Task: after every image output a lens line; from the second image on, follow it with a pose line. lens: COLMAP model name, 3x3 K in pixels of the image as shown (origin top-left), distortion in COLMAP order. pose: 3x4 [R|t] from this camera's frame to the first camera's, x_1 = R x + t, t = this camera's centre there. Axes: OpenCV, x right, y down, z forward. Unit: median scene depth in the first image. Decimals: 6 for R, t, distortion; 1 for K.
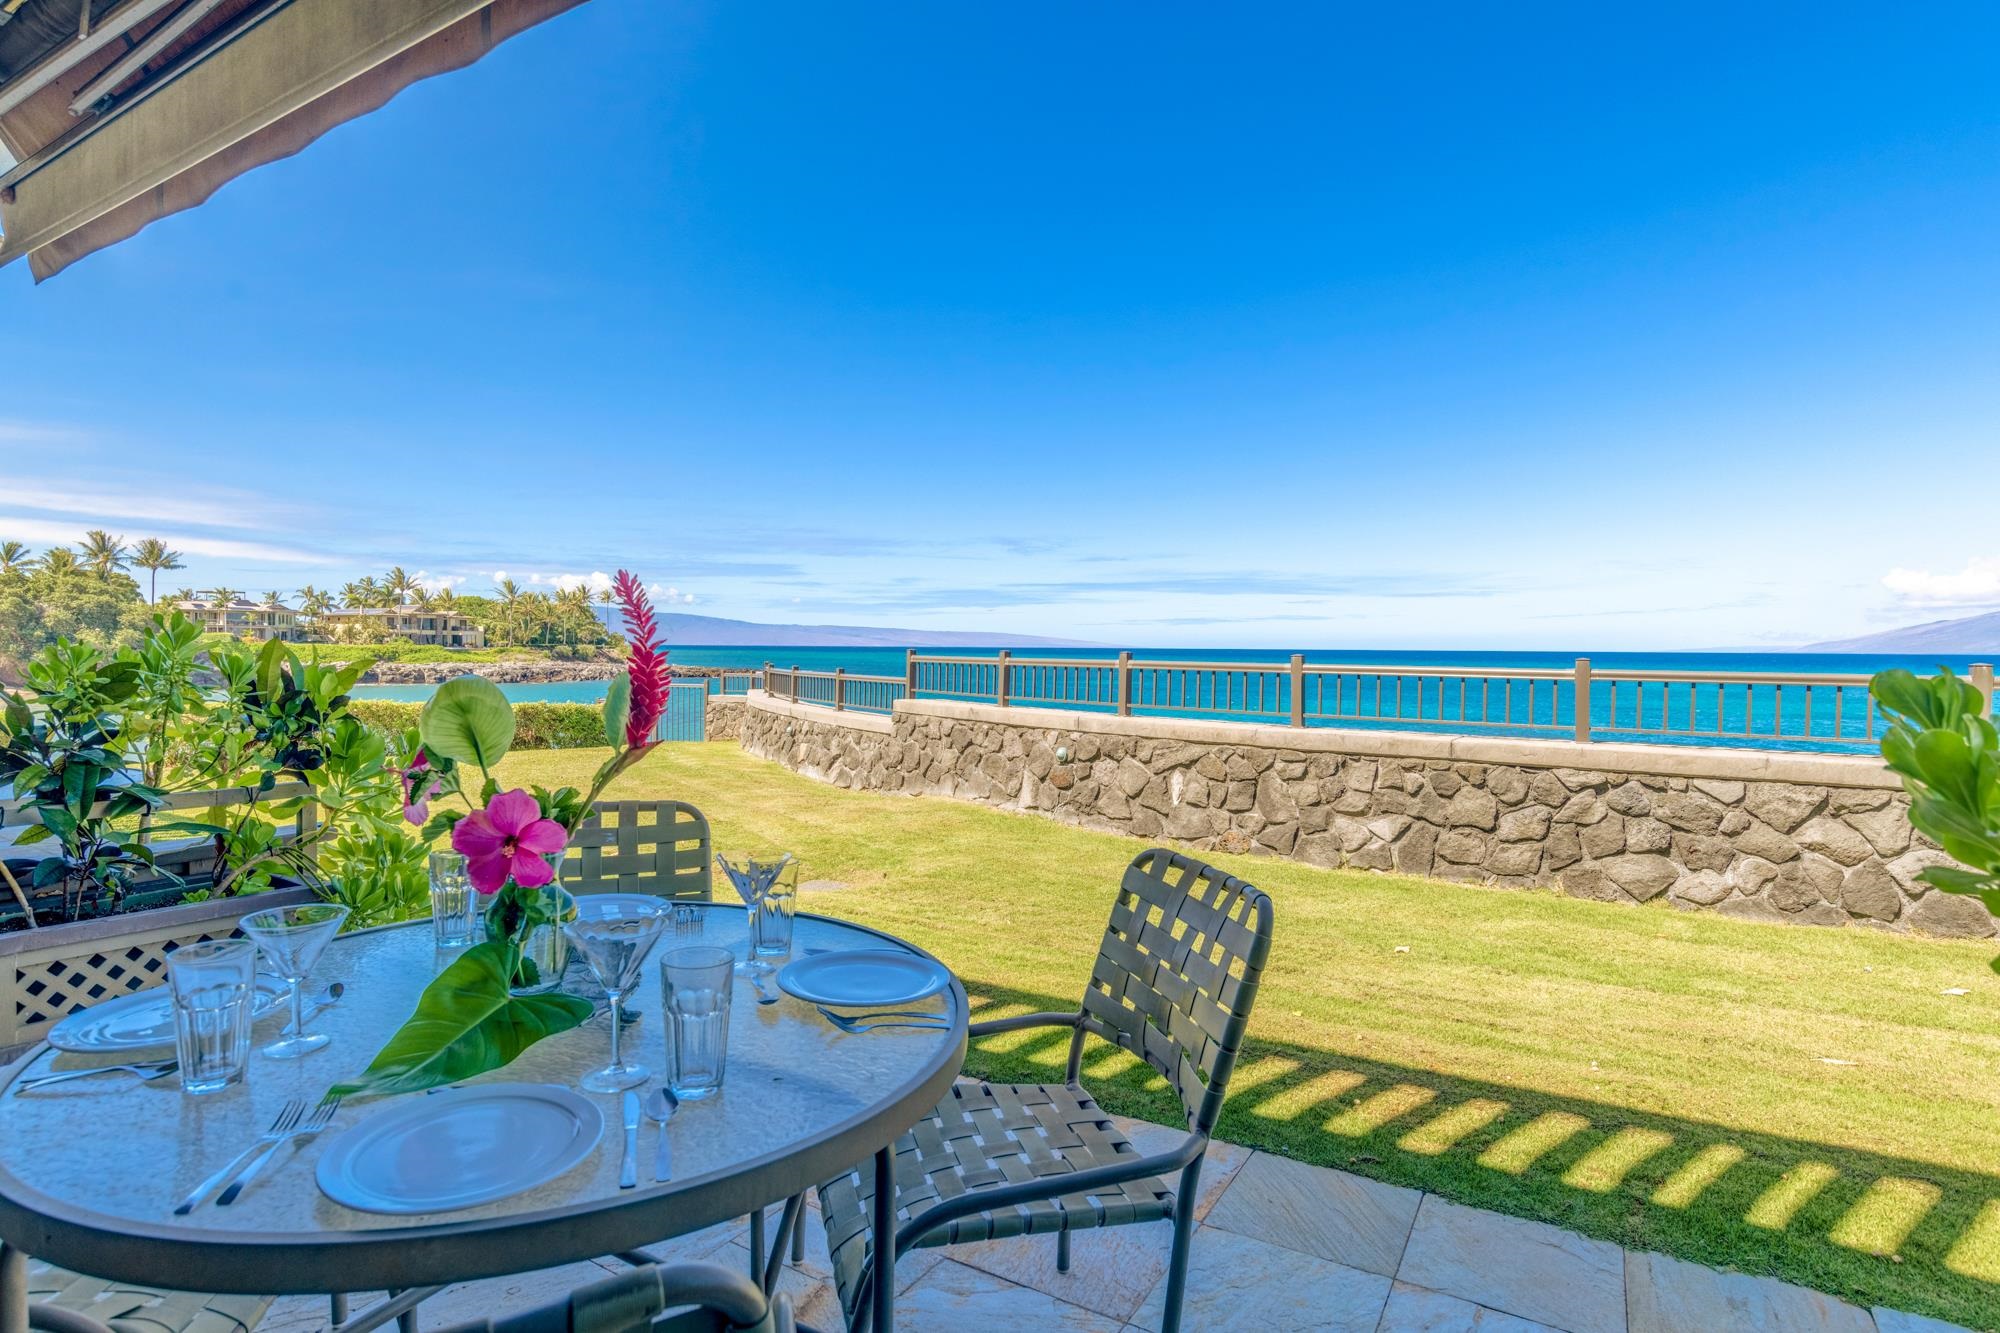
lens RADIAL K [[1019.5, 0, 1004.9], [0, 1019.5, 661.7], [0, 0, 1]] dist [-0.056735, 0.024204]
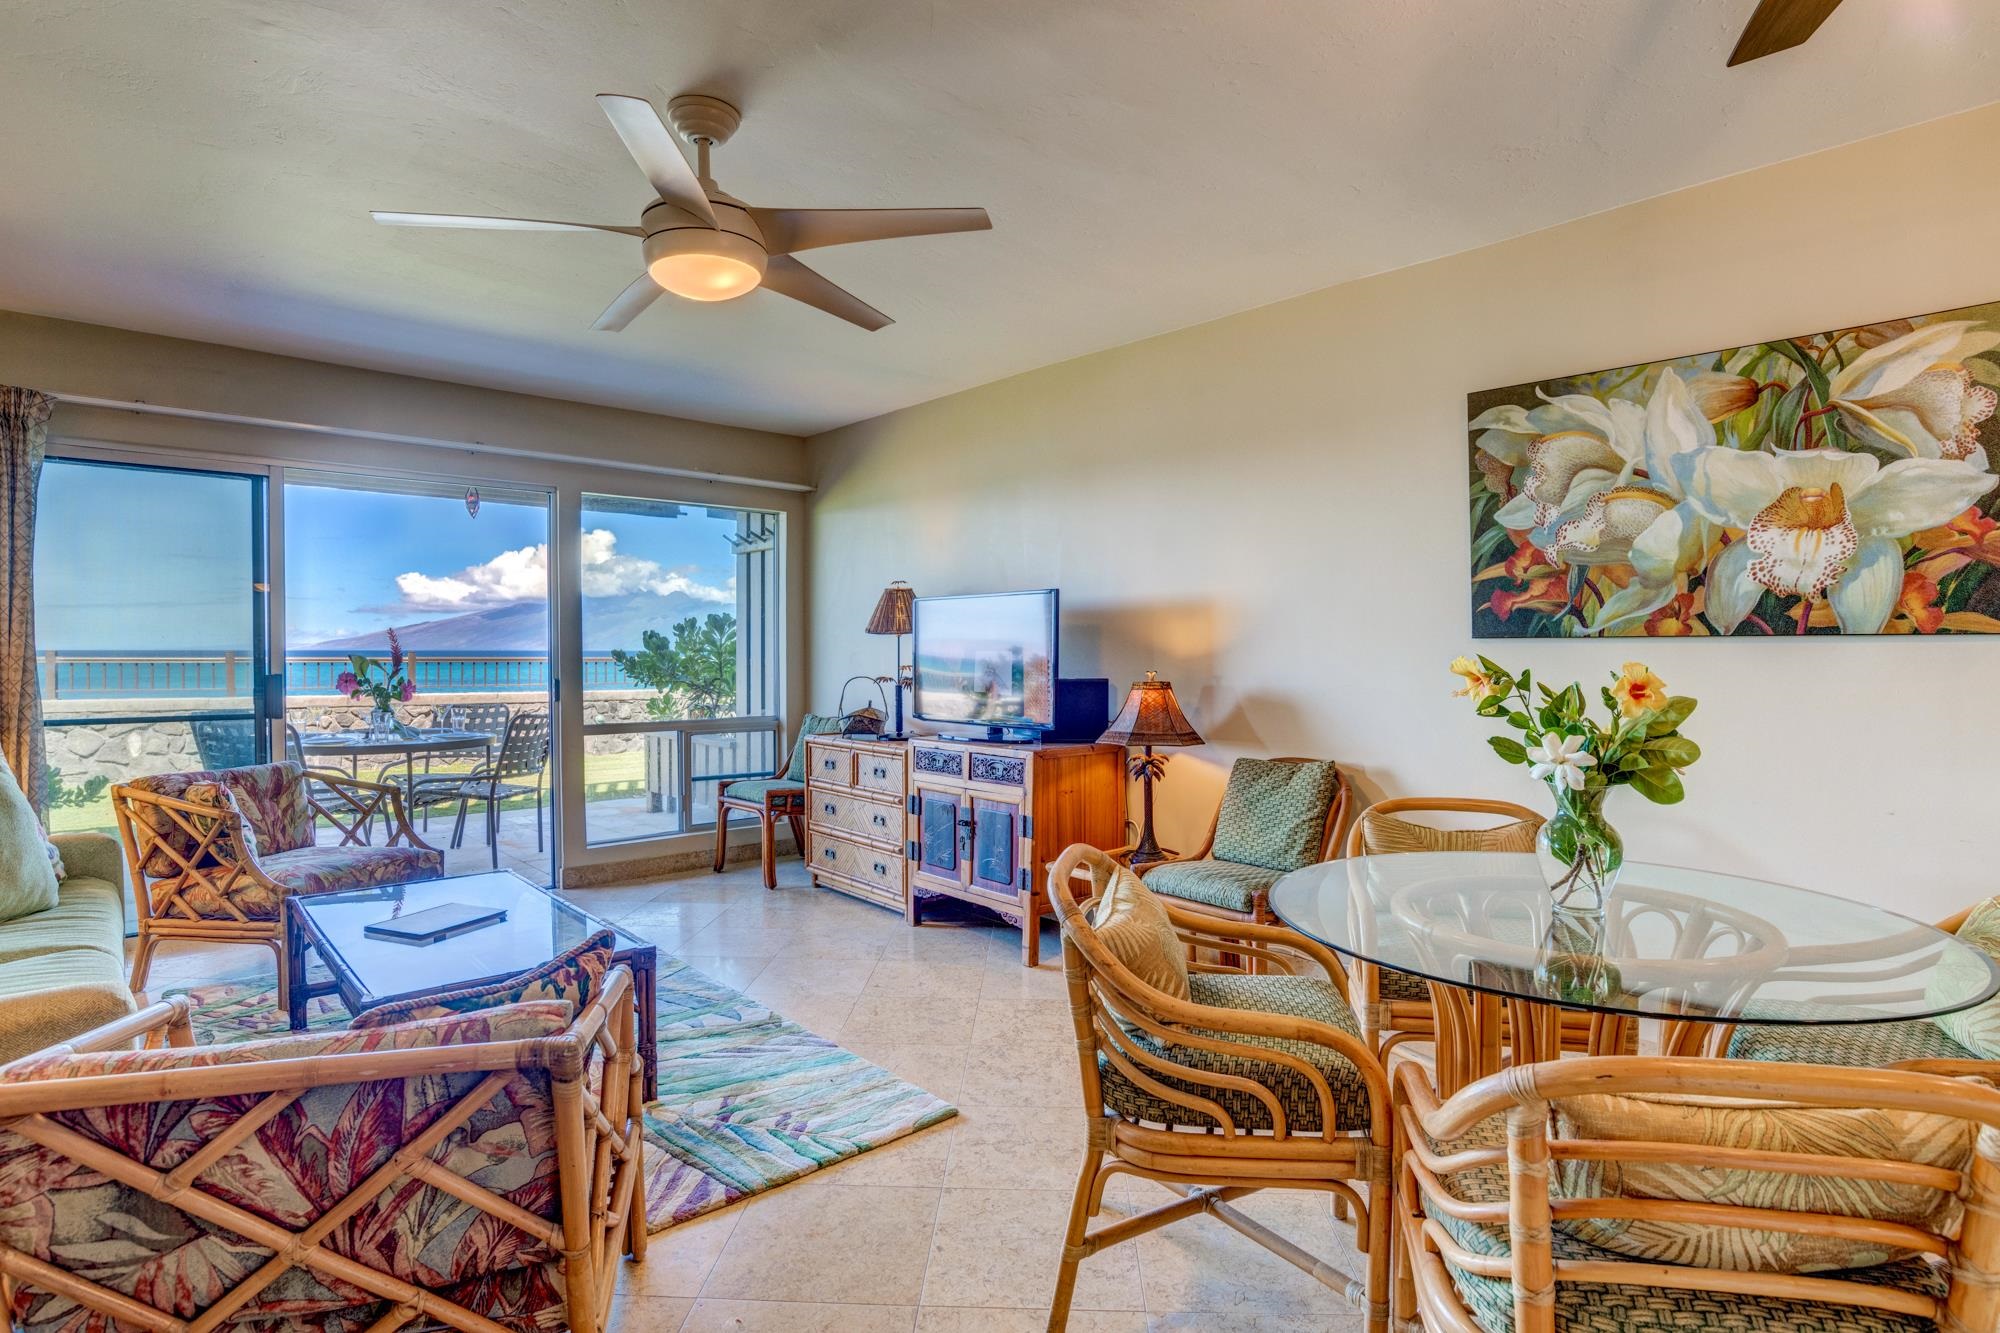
lens RADIAL K [[1019.5, 0, 1004.9], [0, 1019.5, 661.7], [0, 0, 1]] dist [-0.056735, 0.024204]
pose [[0.286586, -0.017393, 0.957897, -0.972403], [0.014397, 0.999800, 0.013846, 0.006209], [-0.957946, 0.009822, 0.286779, -0.689384]]
